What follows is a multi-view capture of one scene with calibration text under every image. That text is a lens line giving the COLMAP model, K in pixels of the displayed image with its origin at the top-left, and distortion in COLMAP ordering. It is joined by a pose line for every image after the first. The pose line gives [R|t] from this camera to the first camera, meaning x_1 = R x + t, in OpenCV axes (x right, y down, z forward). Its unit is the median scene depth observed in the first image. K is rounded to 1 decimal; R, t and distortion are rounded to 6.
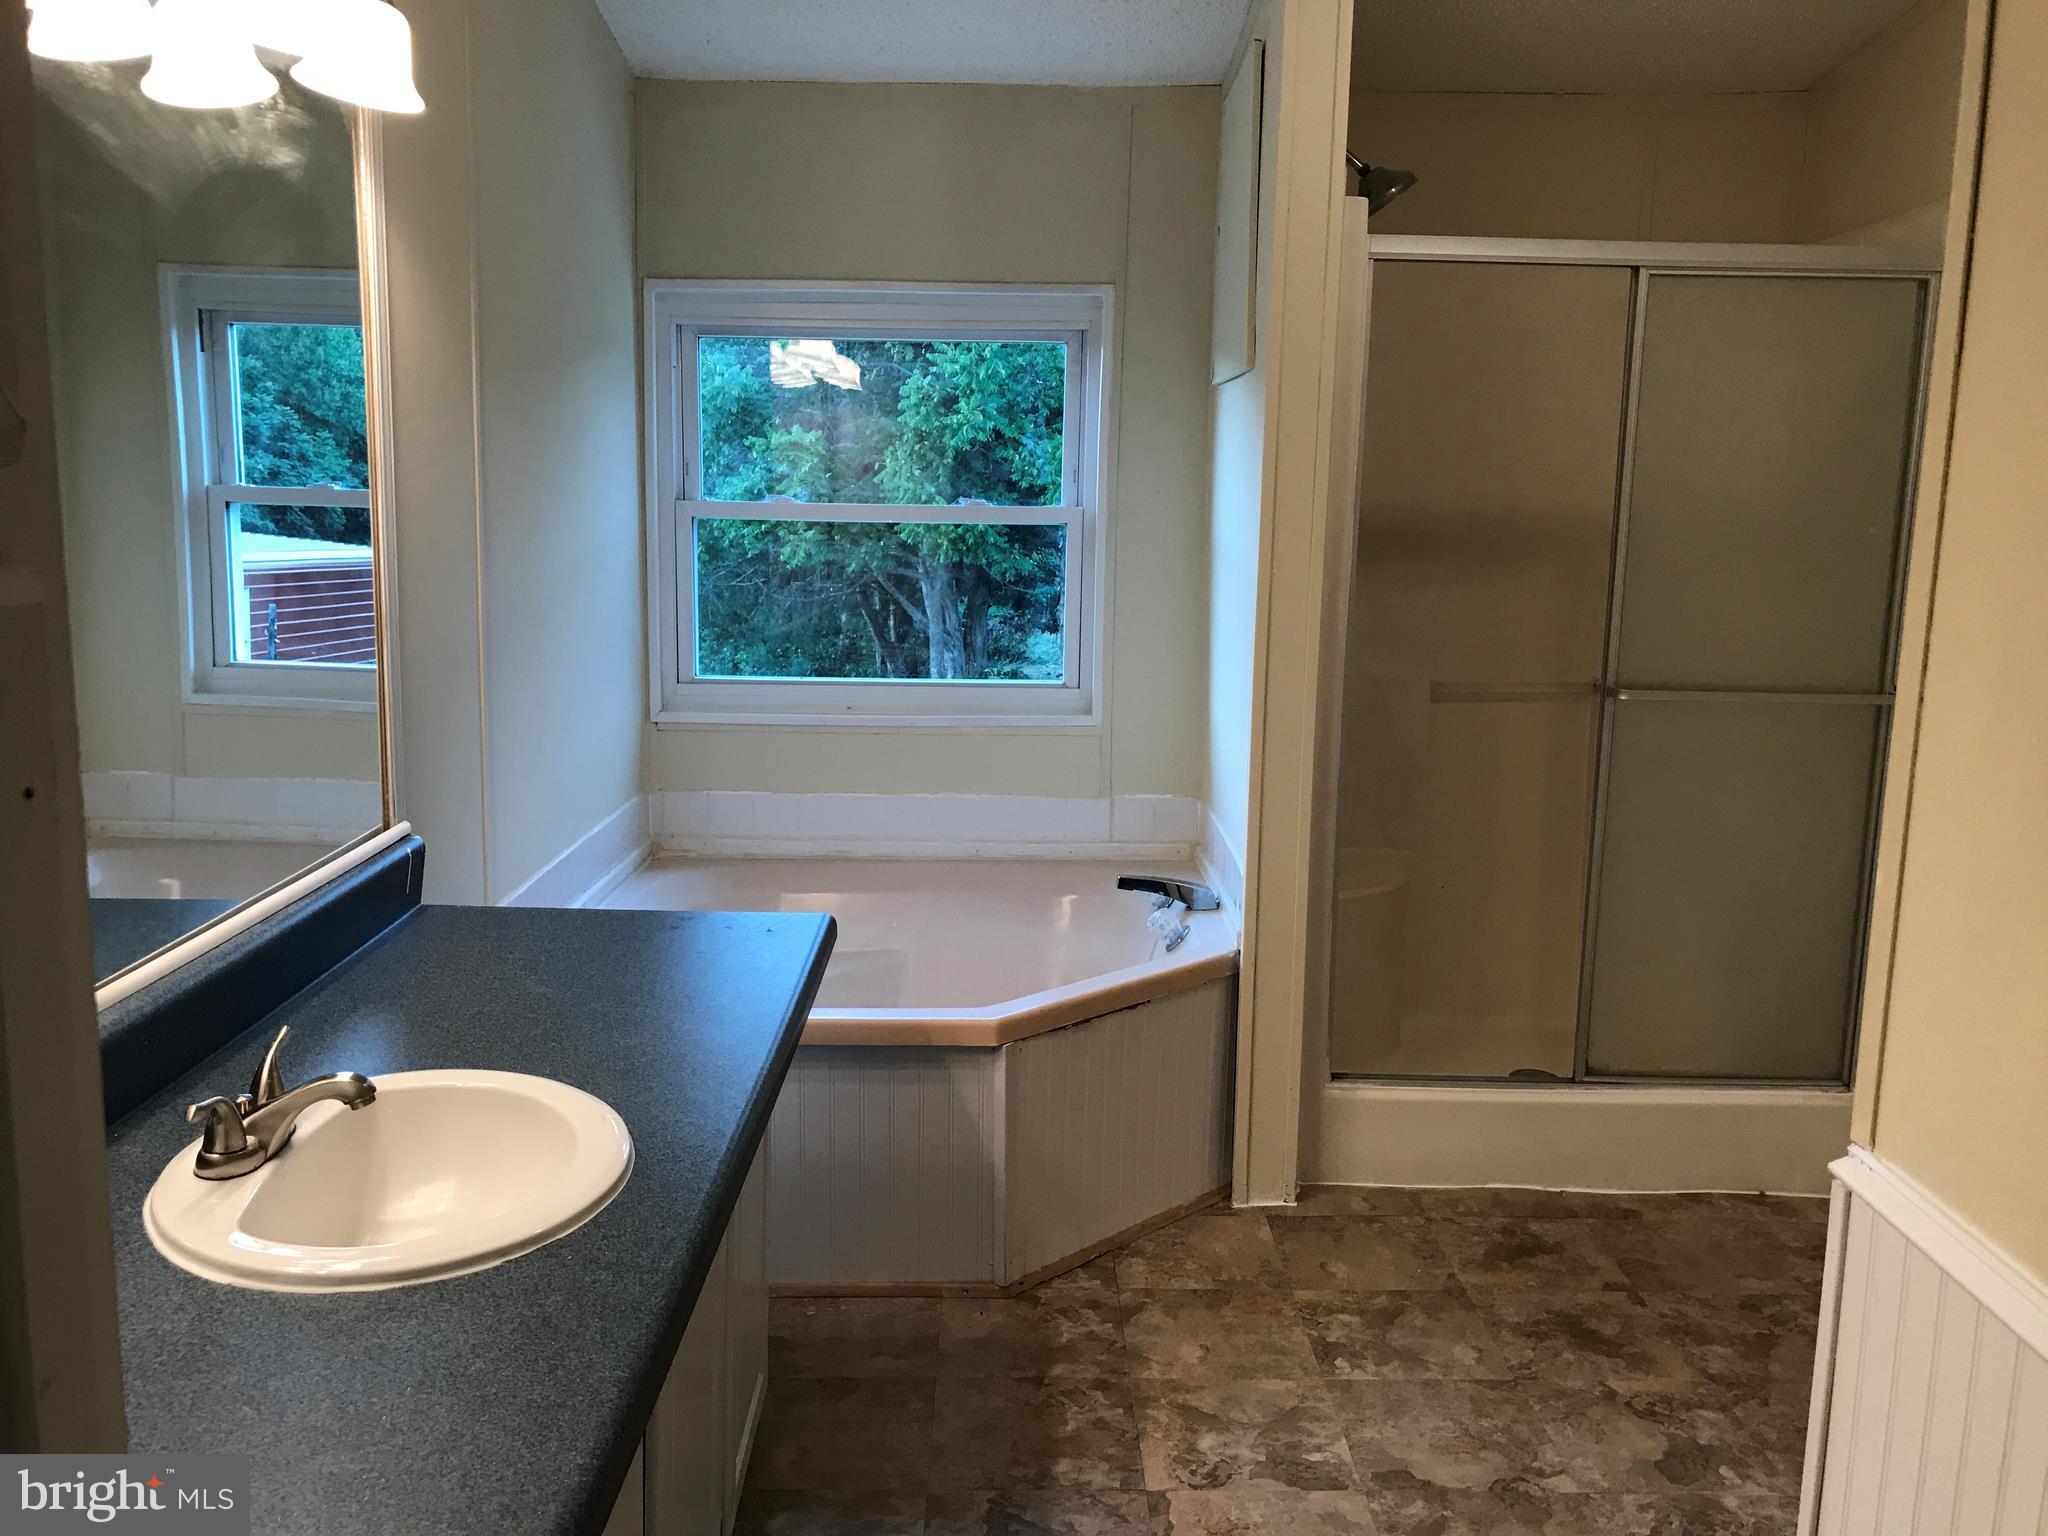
lens RADIAL K [[1715.9, 0, 1032.8], [0, 1715.9, 769.2], [0, 0, 1]] dist [0.050812, -0.021963]
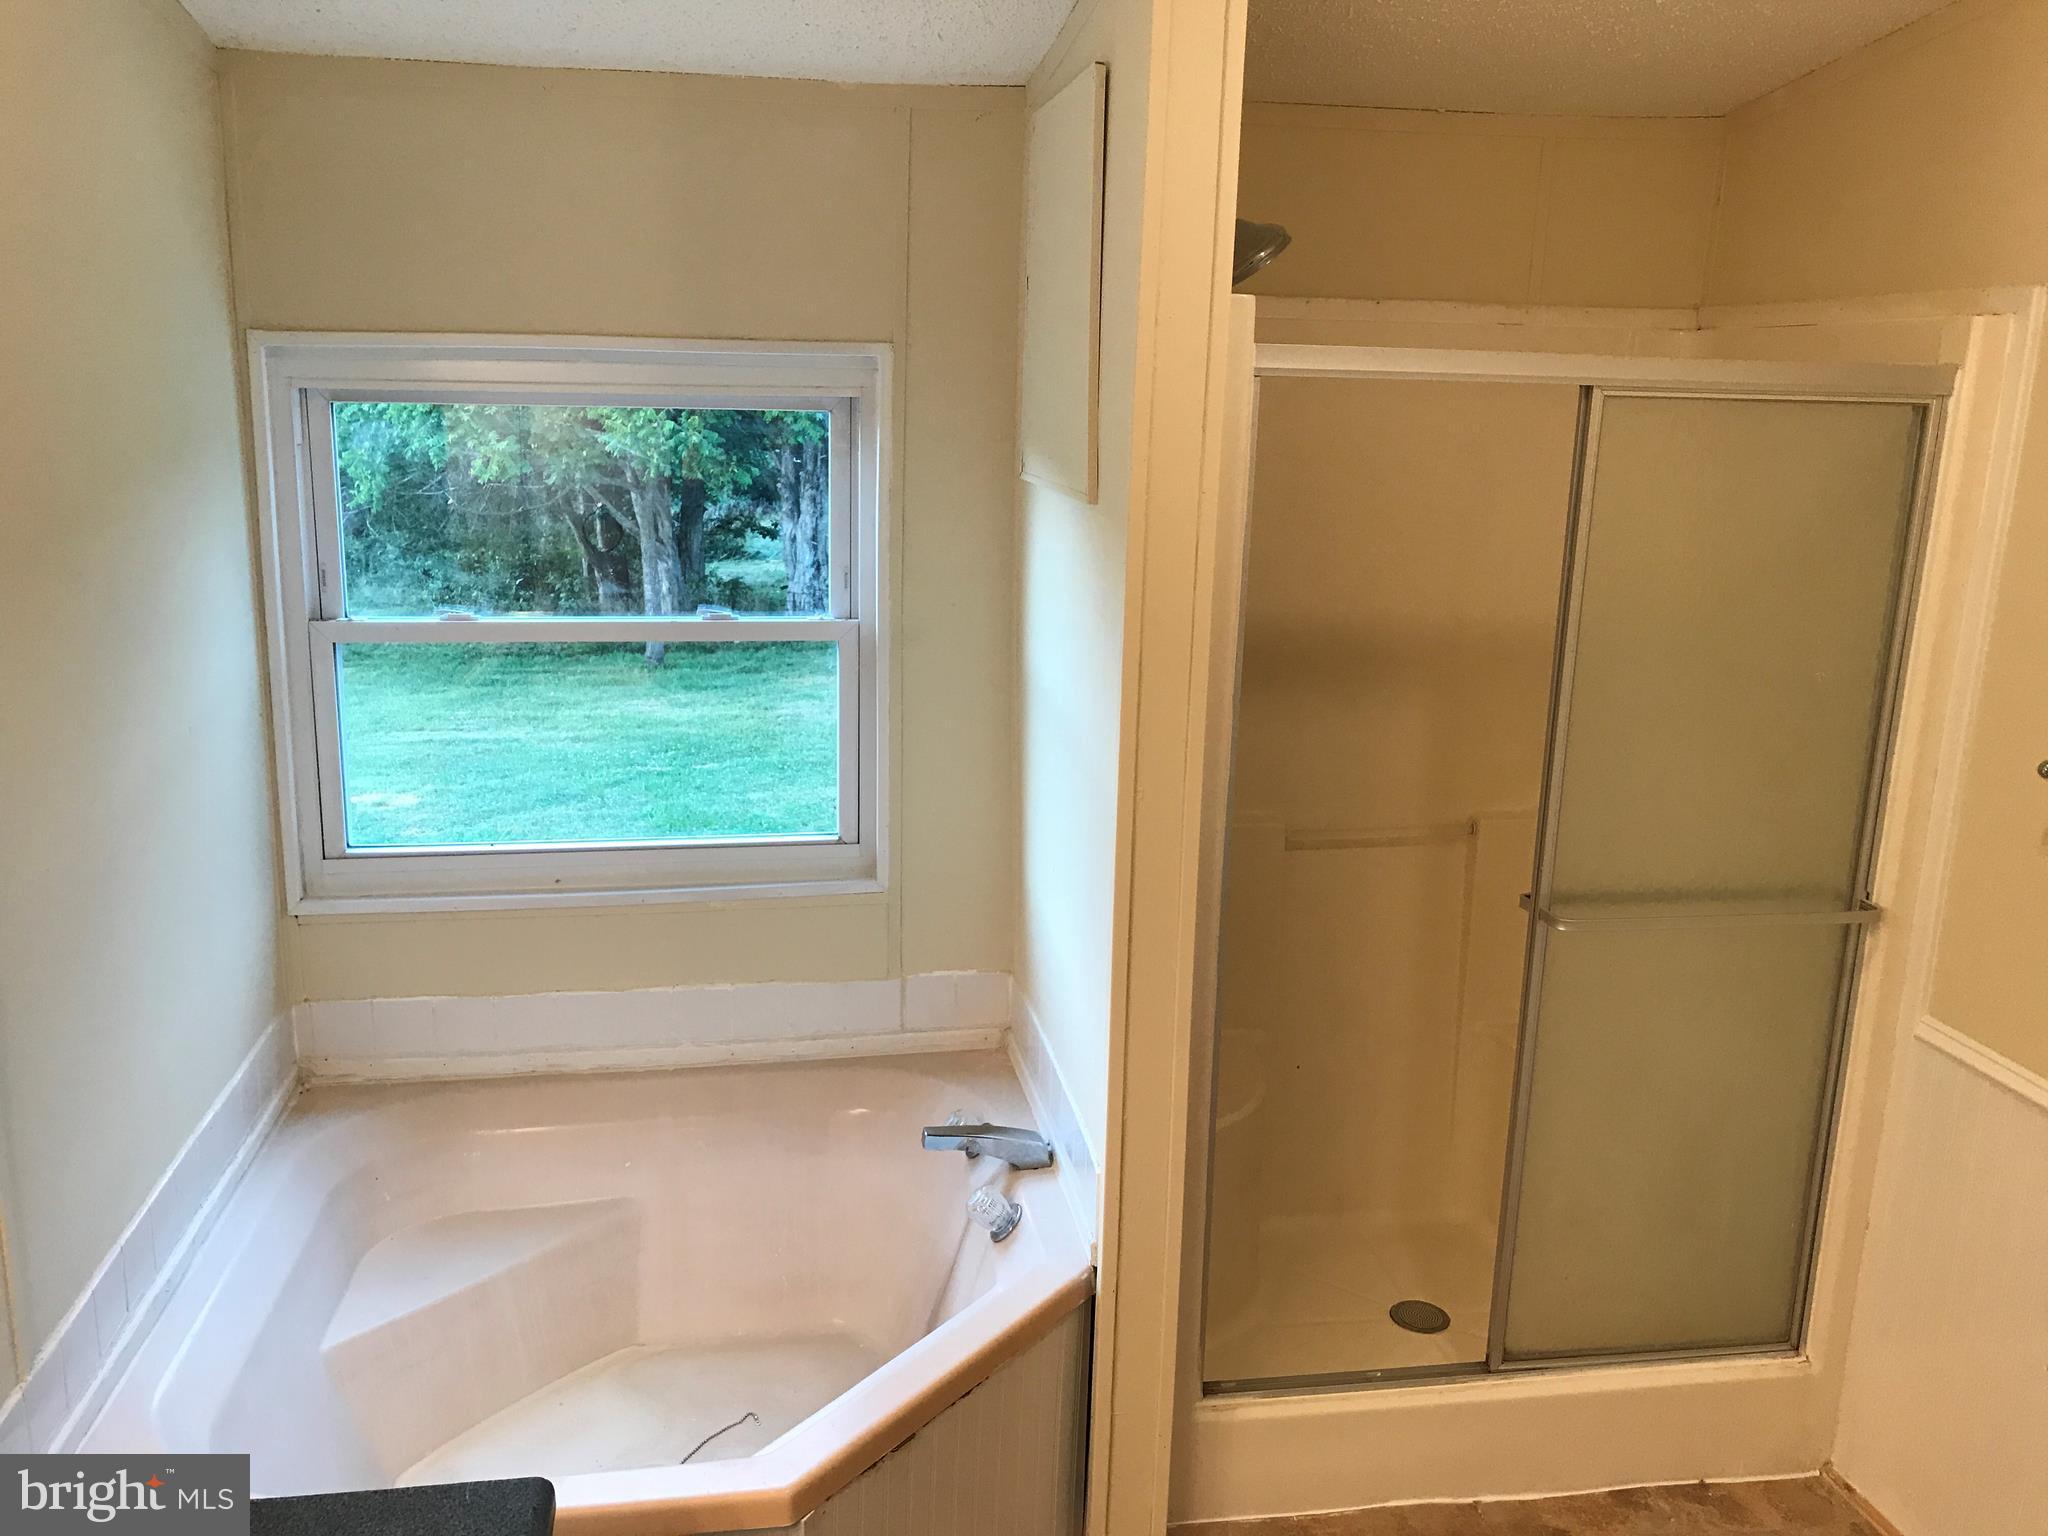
lens RADIAL K [[1715.9, 0, 1017.3], [0, 1715.9, 766.8], [0, 0, 1]] dist [0.050812, -0.021963]
pose [[0.987993, -0.029628, 0.151633, -0.020483], [0.018474, 0.997054, 0.074444, -0.146917], [-0.153392, -0.070749, 0.985630, 0.213372]]
